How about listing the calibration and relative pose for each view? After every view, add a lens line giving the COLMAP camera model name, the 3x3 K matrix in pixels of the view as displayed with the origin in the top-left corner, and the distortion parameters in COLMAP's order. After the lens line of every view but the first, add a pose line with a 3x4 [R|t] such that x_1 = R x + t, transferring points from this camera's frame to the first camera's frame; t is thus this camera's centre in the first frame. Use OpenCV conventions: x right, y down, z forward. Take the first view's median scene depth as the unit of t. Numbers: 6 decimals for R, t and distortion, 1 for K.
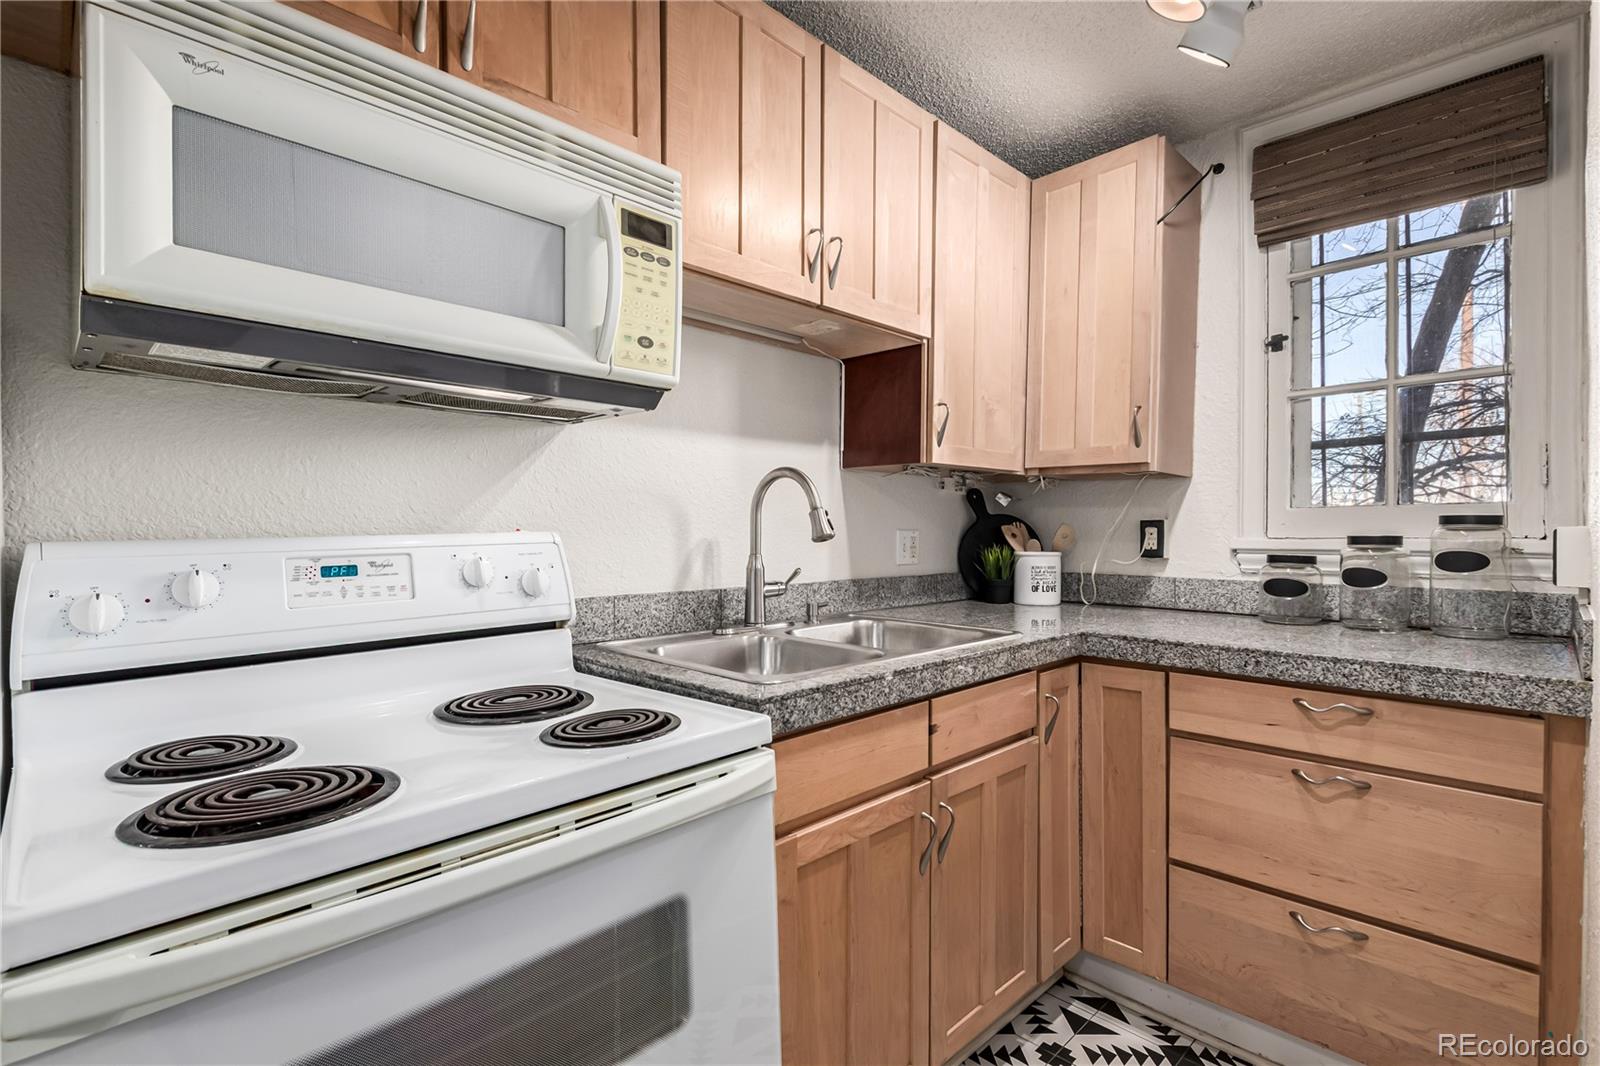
lens RADIAL K [[740.1, 0, 809.6], [0, 740.1, 540.1], [0, 0, 1]] dist [0.003307, -0.002447]
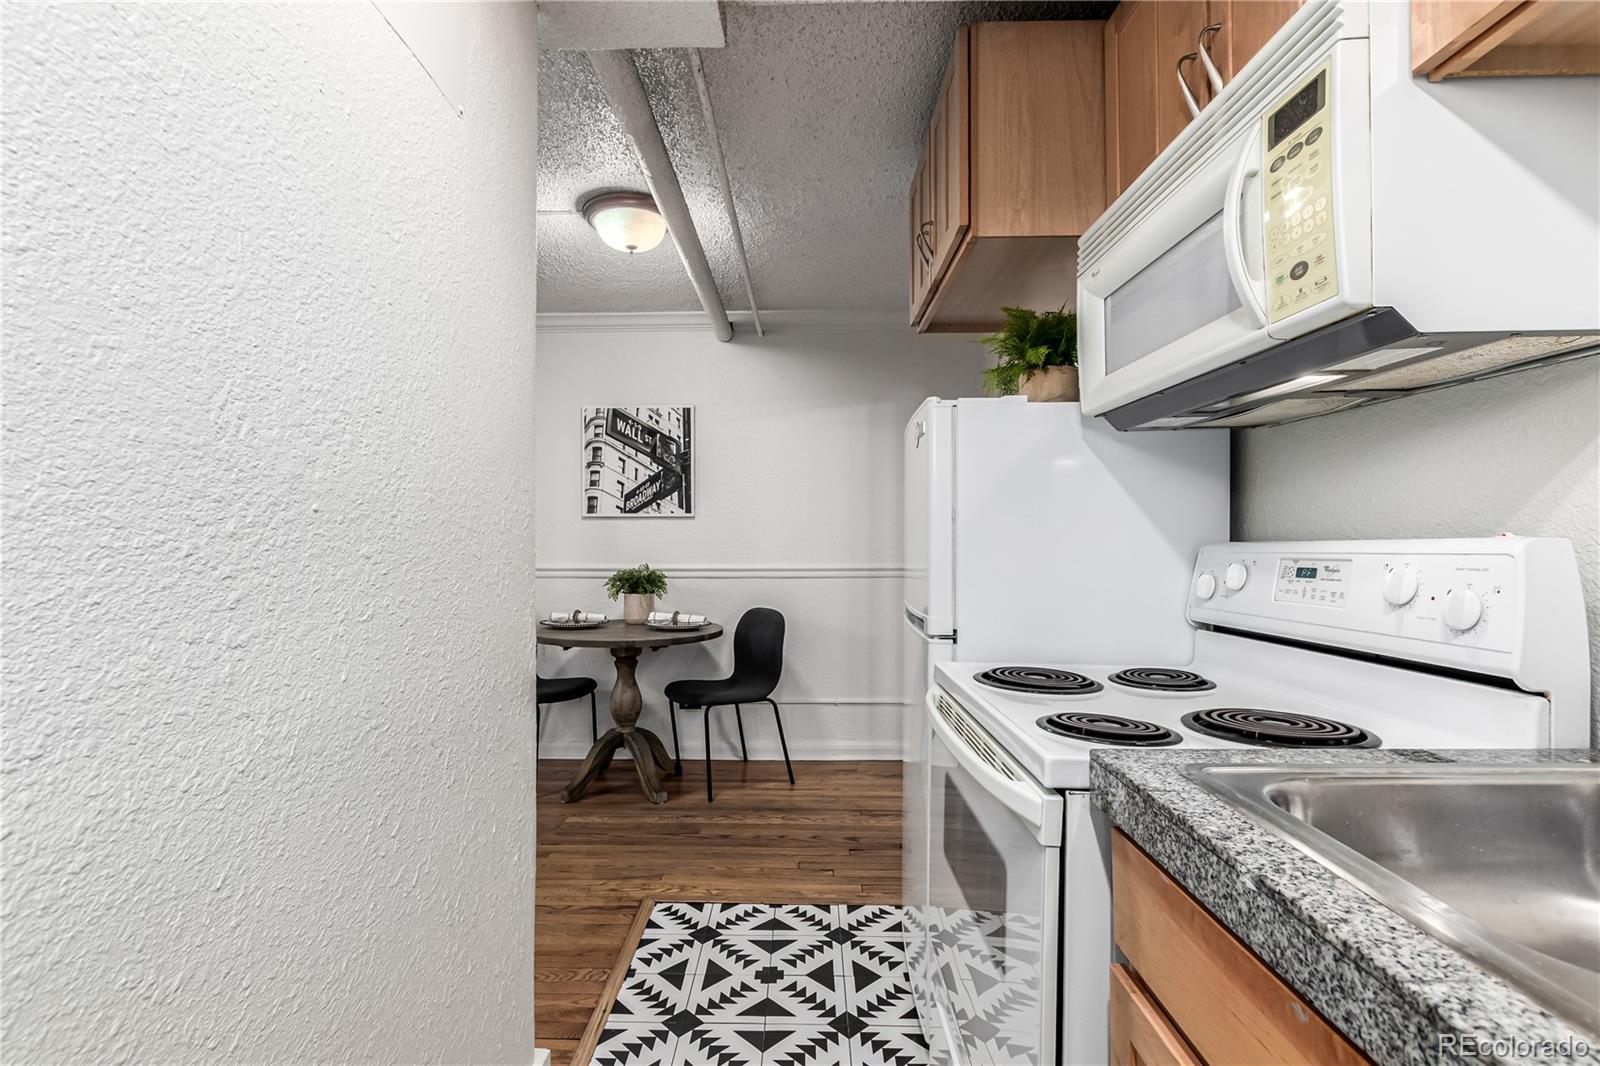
lens RADIAL K [[740.1, 0, 774.0], [0, 740.1, 533.4], [0, 0, 1]] dist [0.003307, -0.002447]
pose [[-0.728752, 0.001742, -0.684776, 0.559668], [-0.004397, 0.999964, 0.007223, -0.016779], [0.684764, 0.008274, -0.728718, 1.045321]]
